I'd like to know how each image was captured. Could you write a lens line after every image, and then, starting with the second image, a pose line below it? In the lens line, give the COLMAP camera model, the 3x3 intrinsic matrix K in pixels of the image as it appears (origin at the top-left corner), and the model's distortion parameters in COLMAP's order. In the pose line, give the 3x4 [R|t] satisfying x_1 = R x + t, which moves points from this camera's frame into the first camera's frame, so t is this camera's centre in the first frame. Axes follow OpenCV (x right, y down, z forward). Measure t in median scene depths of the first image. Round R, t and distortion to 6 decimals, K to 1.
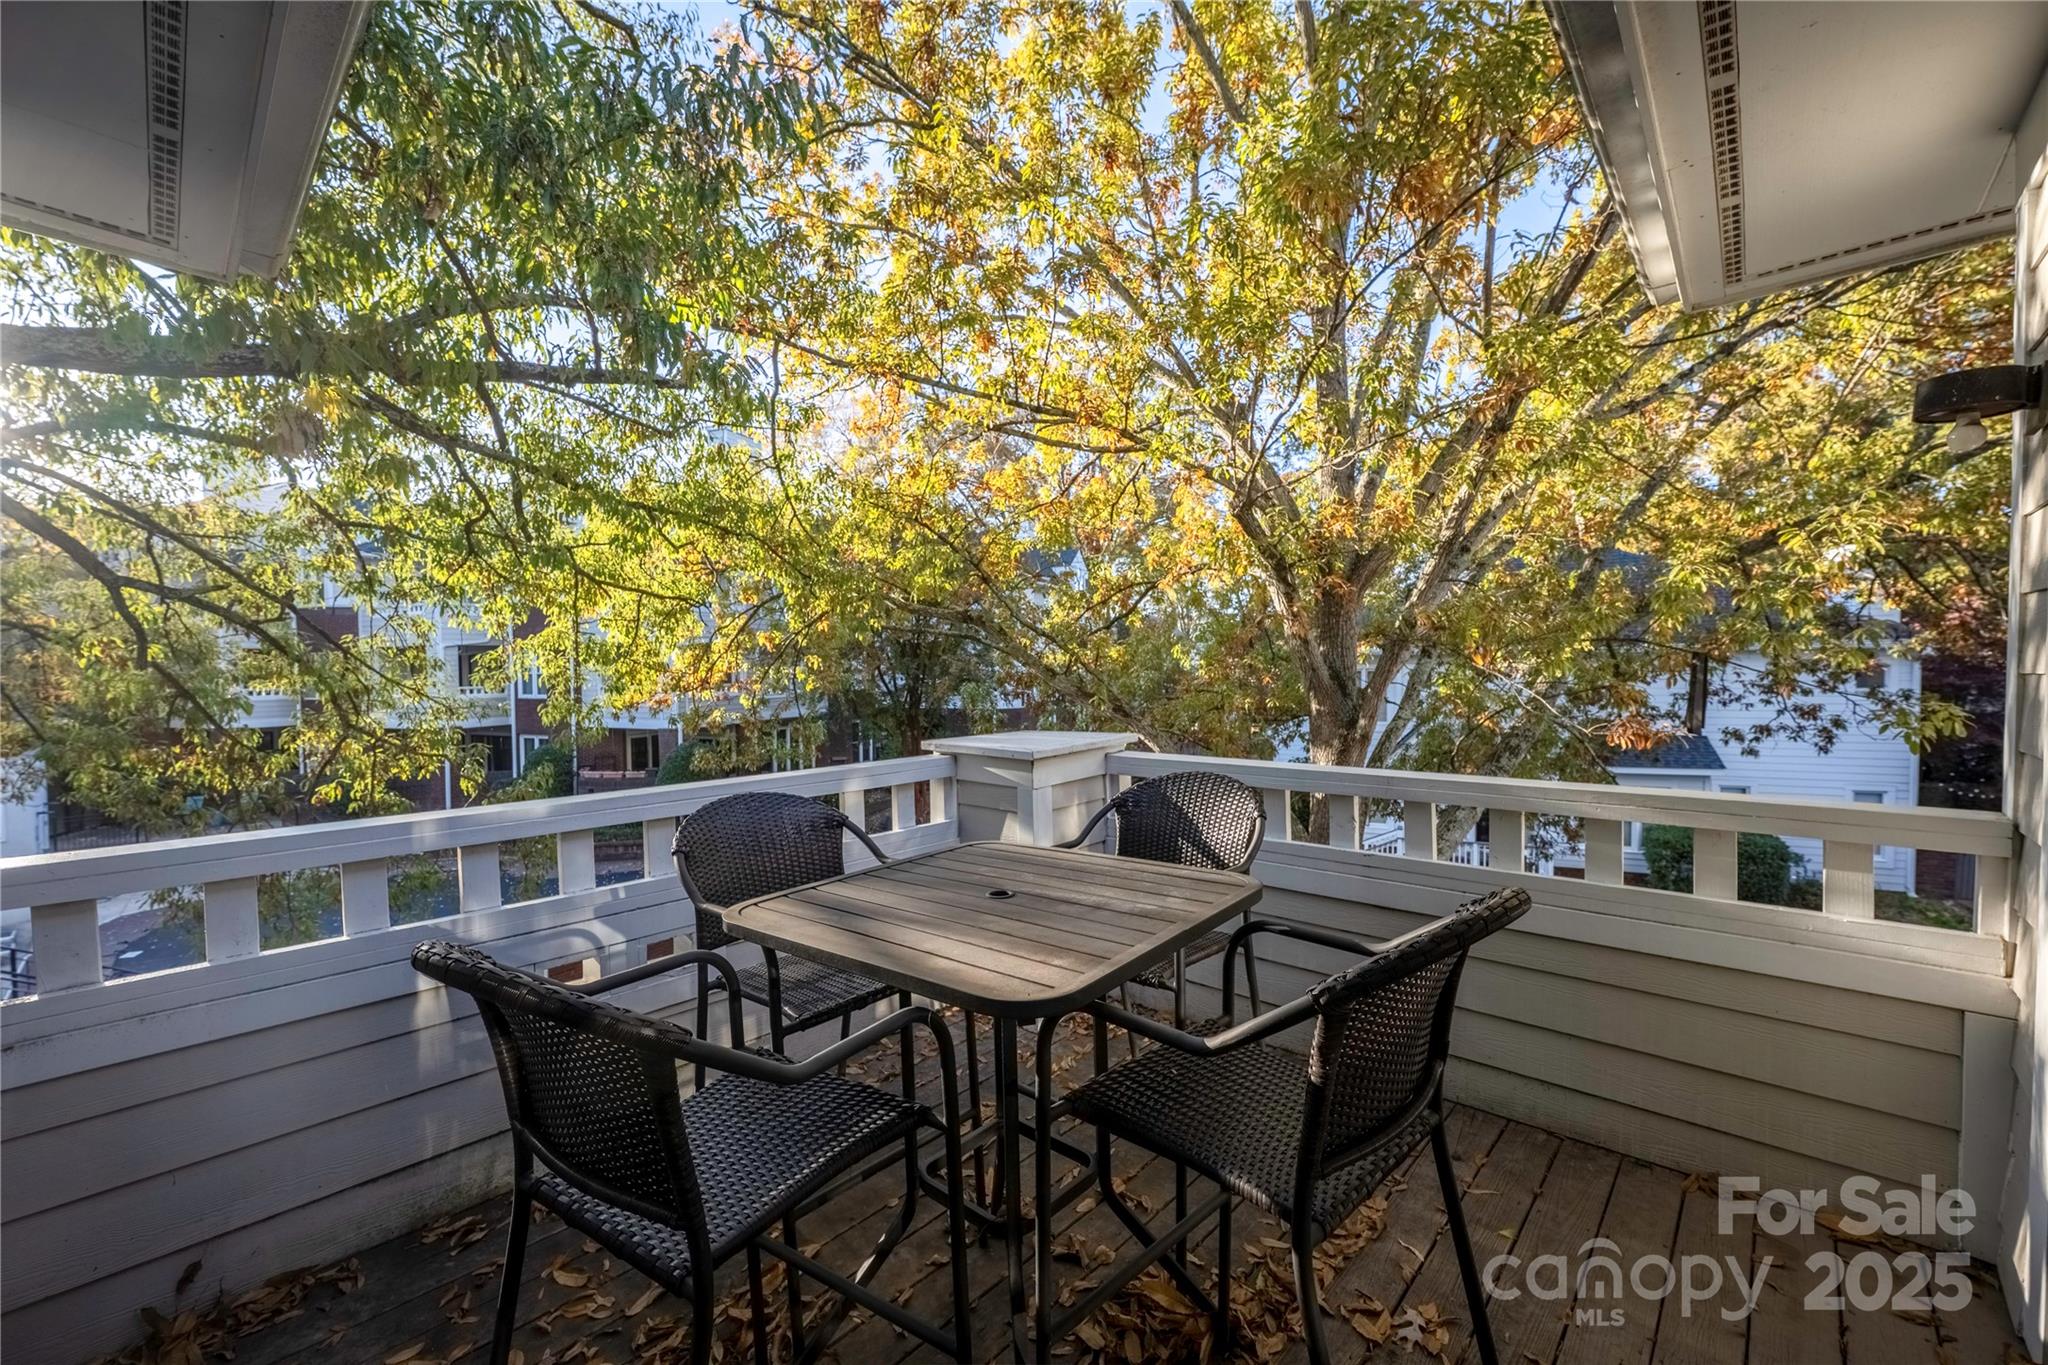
lens RADIAL K [[801.4, 0, 1024.0], [0, 801.4, 682.5], [0, 0, 1]] dist [-0.001049, -0.000085]
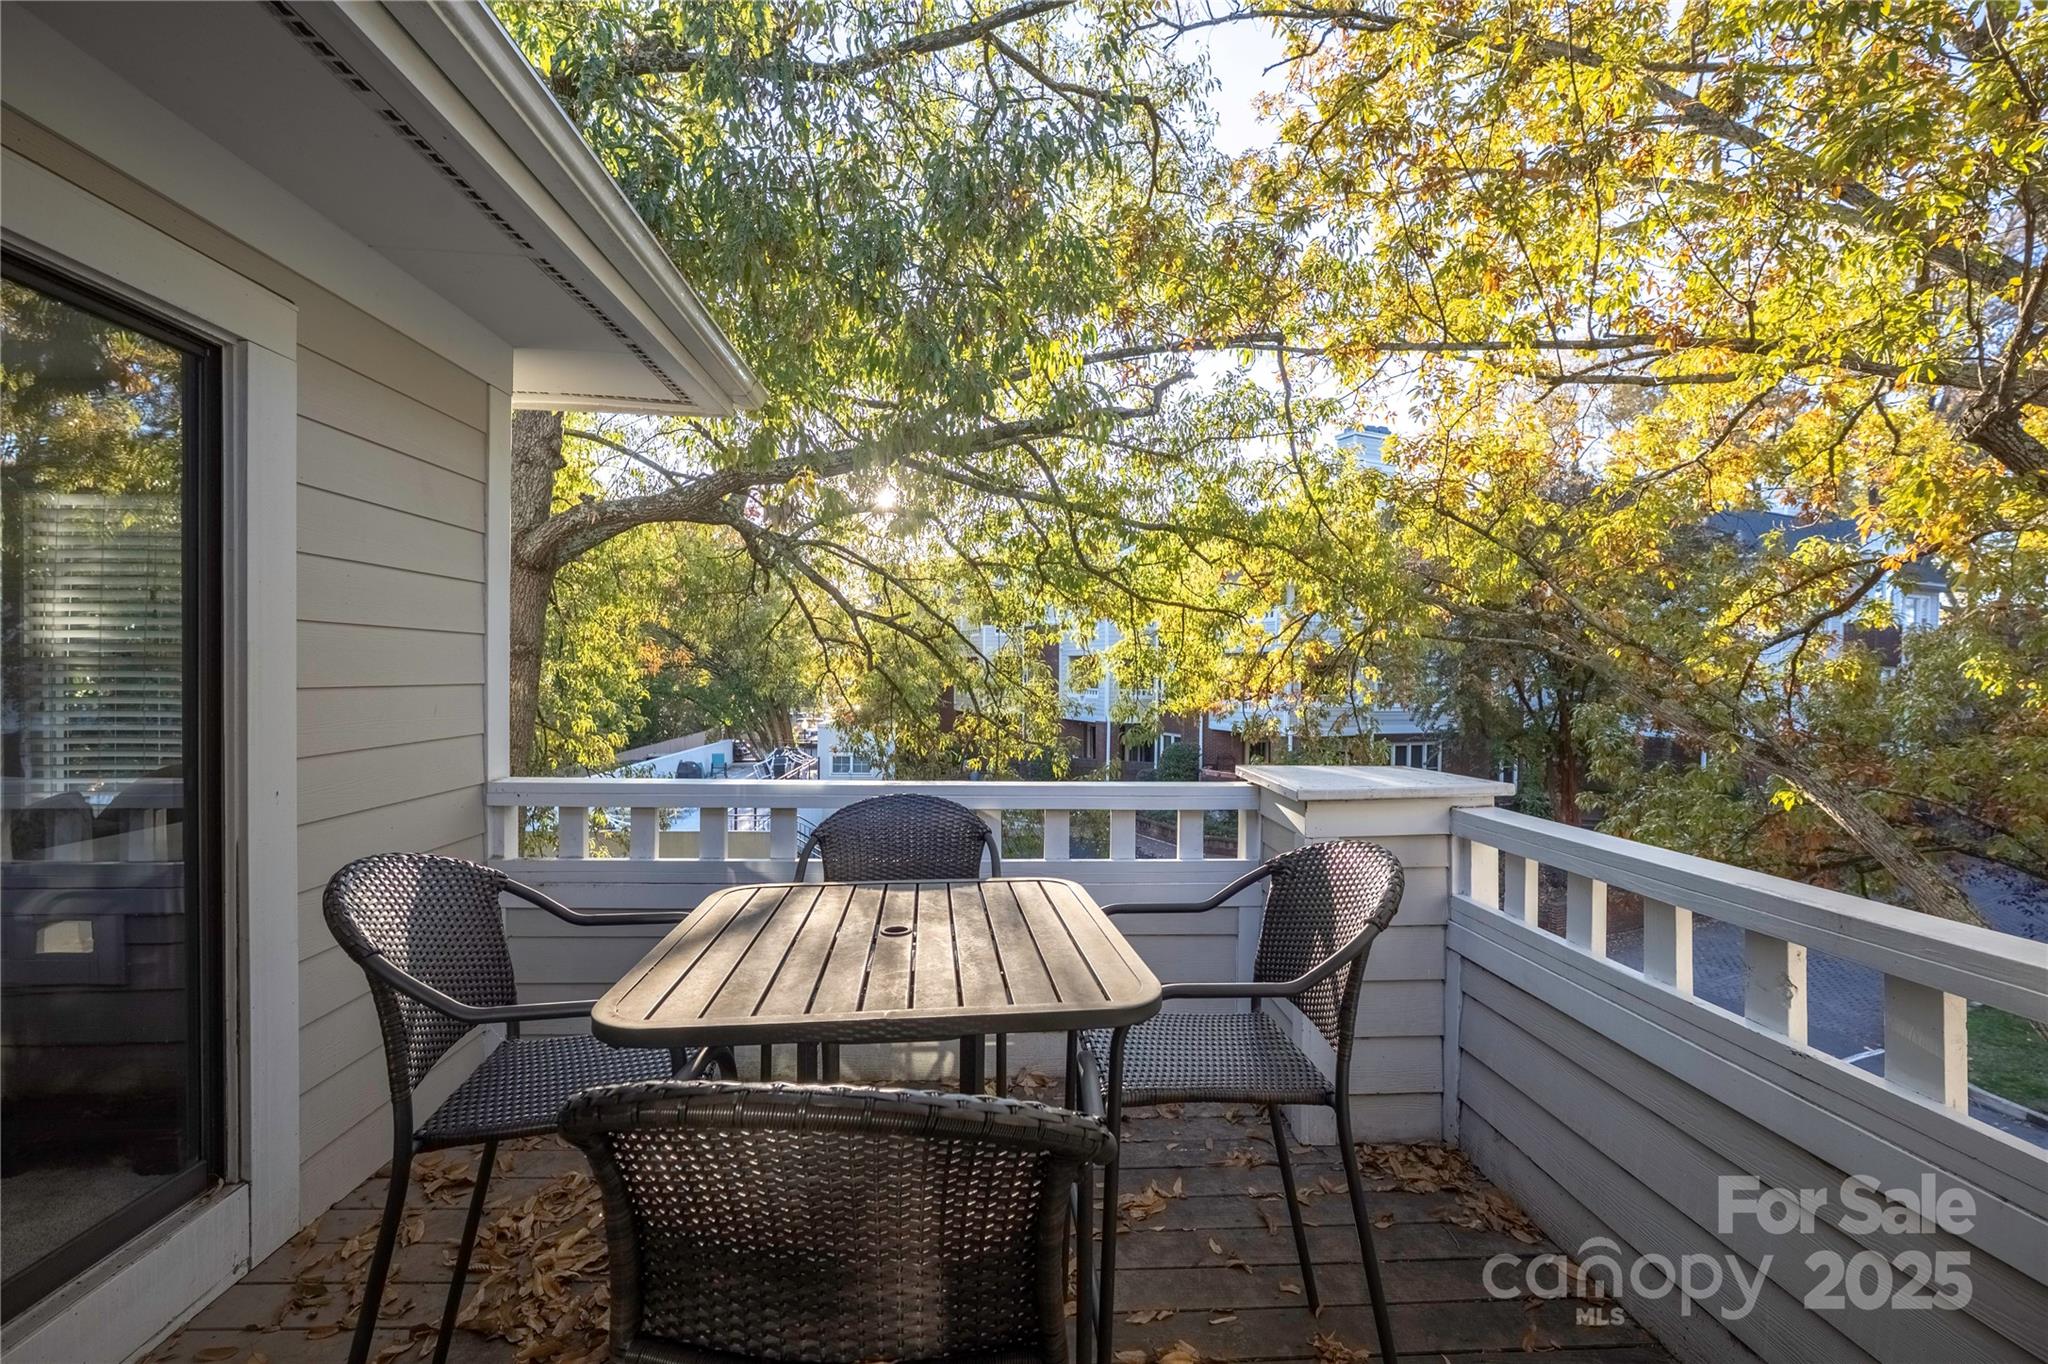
lens RADIAL K [[807.2, 0, 1018.2], [0, 807.2, 681.6], [0, 0, 1]] dist [-0.016646, 0.000140]
pose [[0.718873, 0.024770, -0.694700, 0.125143], [-0.034470, 0.999406, -0.000035, -0.004465], [0.694287, 0.023971, 0.719299, 0.076521]]
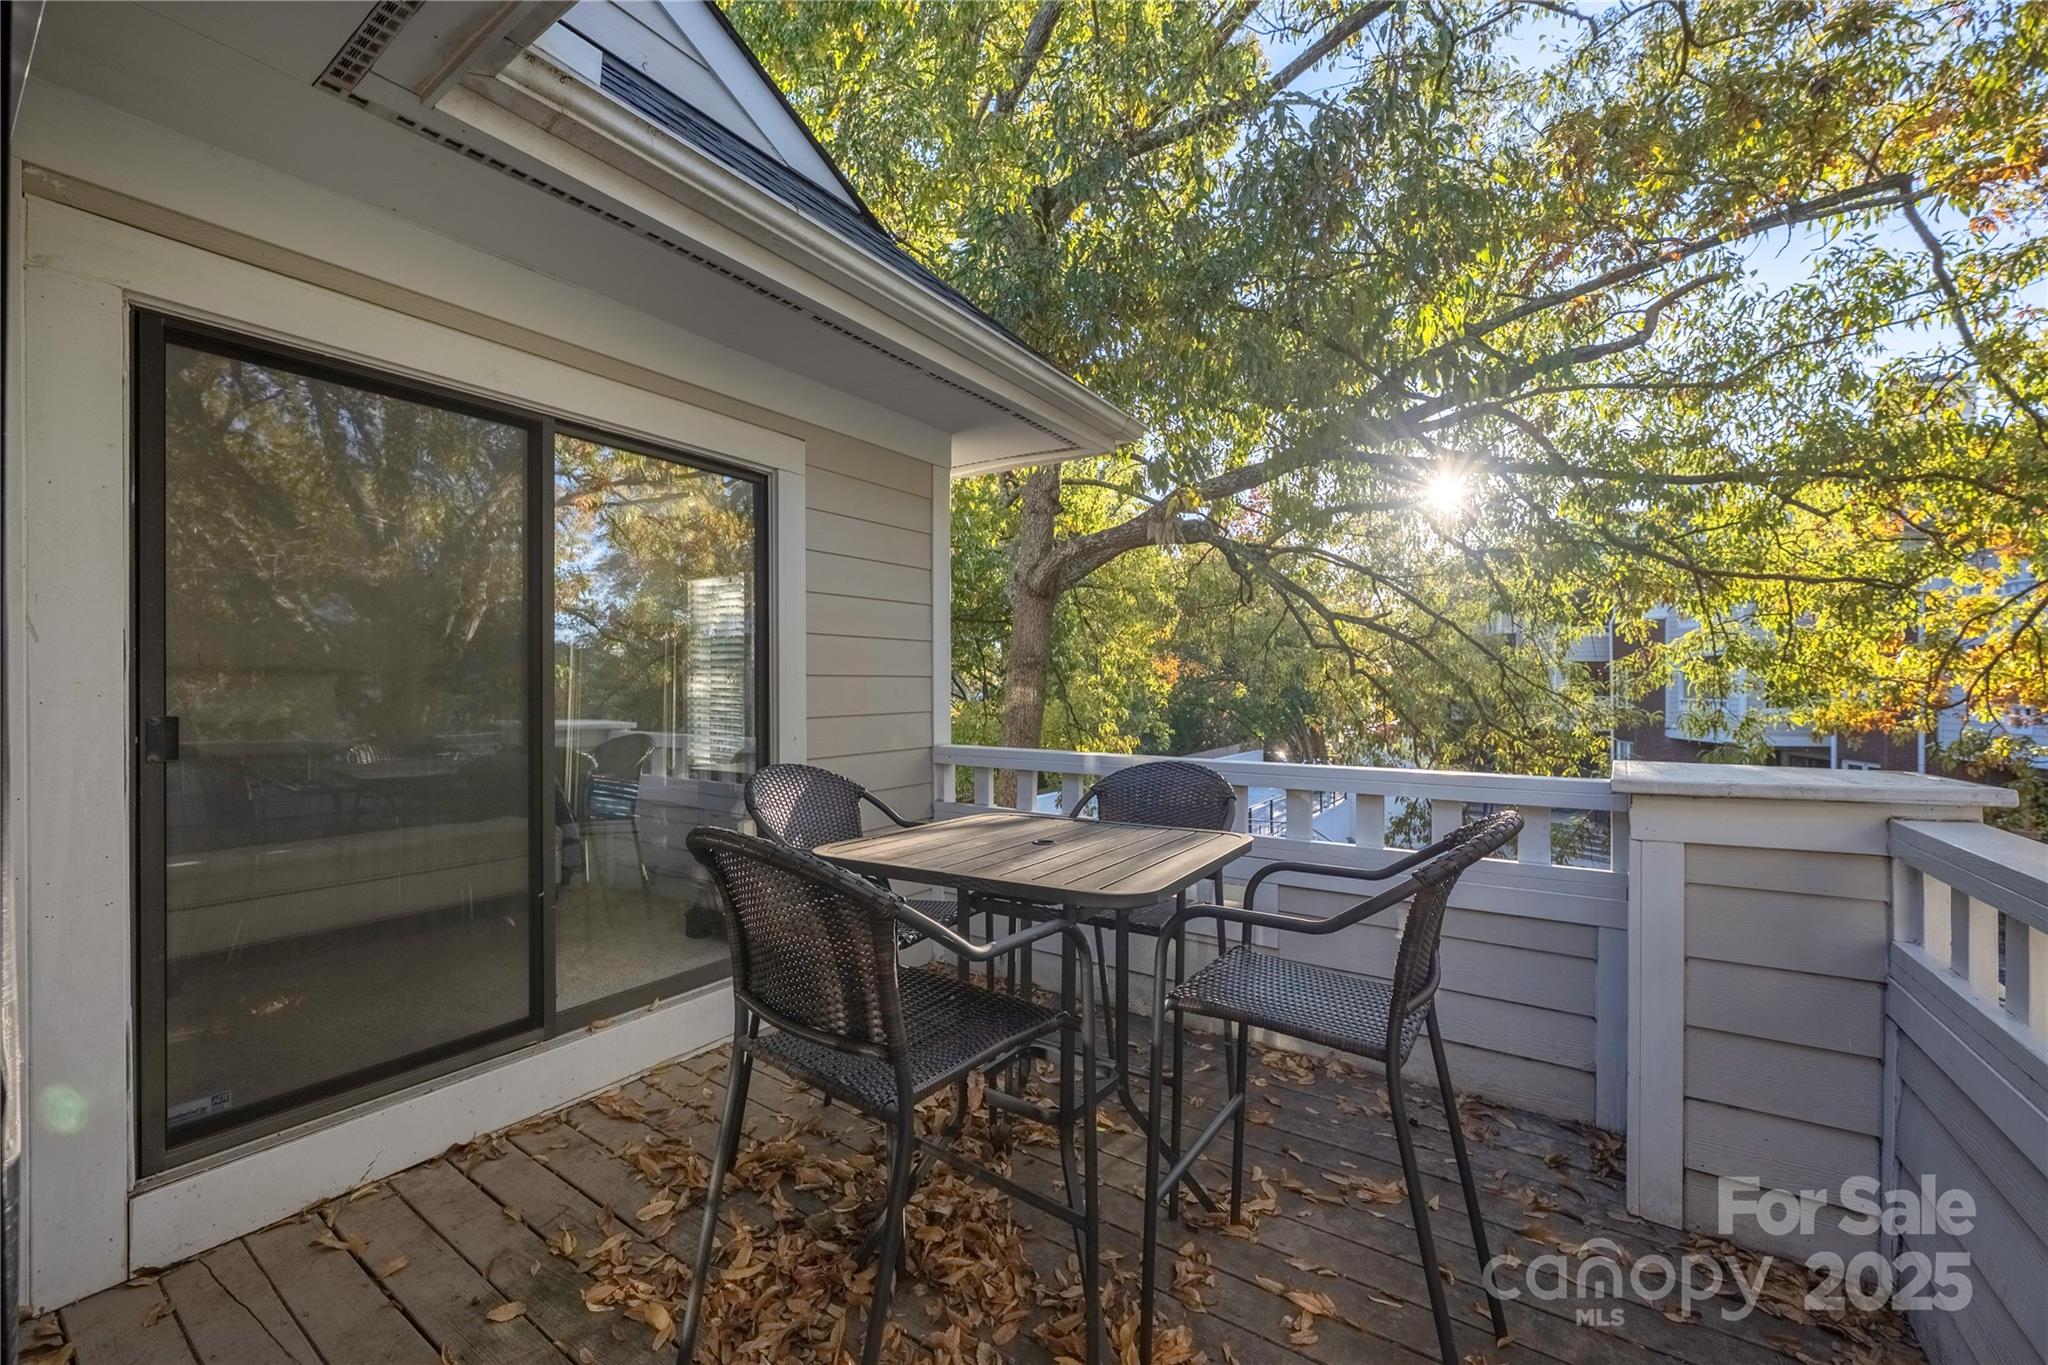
lens RADIAL K [[801.4, 0, 1024.0], [0, 801.4, 682.5], [0, 0, 1]] dist [-0.001049, -0.000085]
pose [[0.151099, 0.006122, -0.988500, 0.204352], [-0.022278, 0.999748, 0.002786, 0.004892], [0.988268, 0.021601, 0.151198, 0.141337]]
